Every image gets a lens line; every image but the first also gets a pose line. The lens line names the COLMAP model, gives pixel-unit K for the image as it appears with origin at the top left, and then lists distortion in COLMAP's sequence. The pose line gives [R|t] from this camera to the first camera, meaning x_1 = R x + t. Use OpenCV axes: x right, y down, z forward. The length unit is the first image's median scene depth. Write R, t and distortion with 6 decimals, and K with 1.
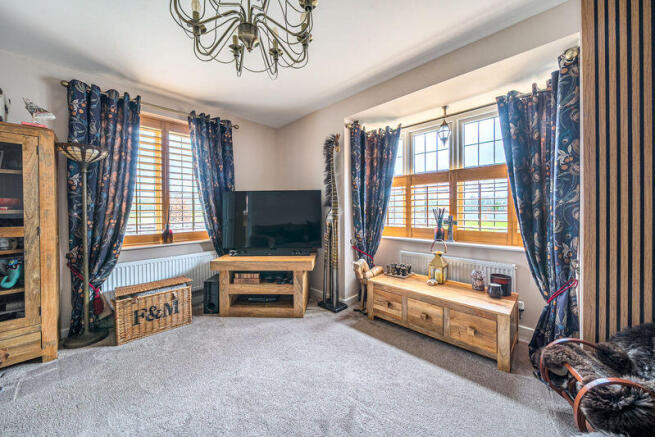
lens RADIAL K [[234.1, 0, 327.3], [0, 234.1, 210.3], [0, 0, 1]] dist [0.000190, 0.000003]
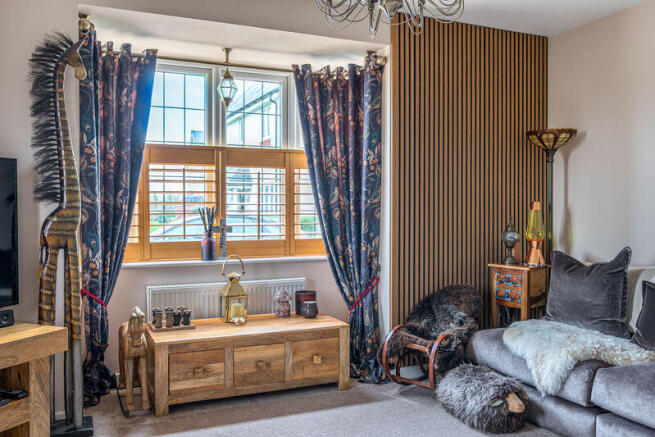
lens RADIAL K [[575.0, 0, 327.5], [0, 575.0, 218.5], [0, 0, 1]] dist [-0.002572, -0.000136]
pose [[0.361209, -0.009558, 0.932436, -1.026671], [0.001376, 0.999952, 0.009717, 0.008319], [-0.932484, -0.002227, 0.361204, 0.208954]]
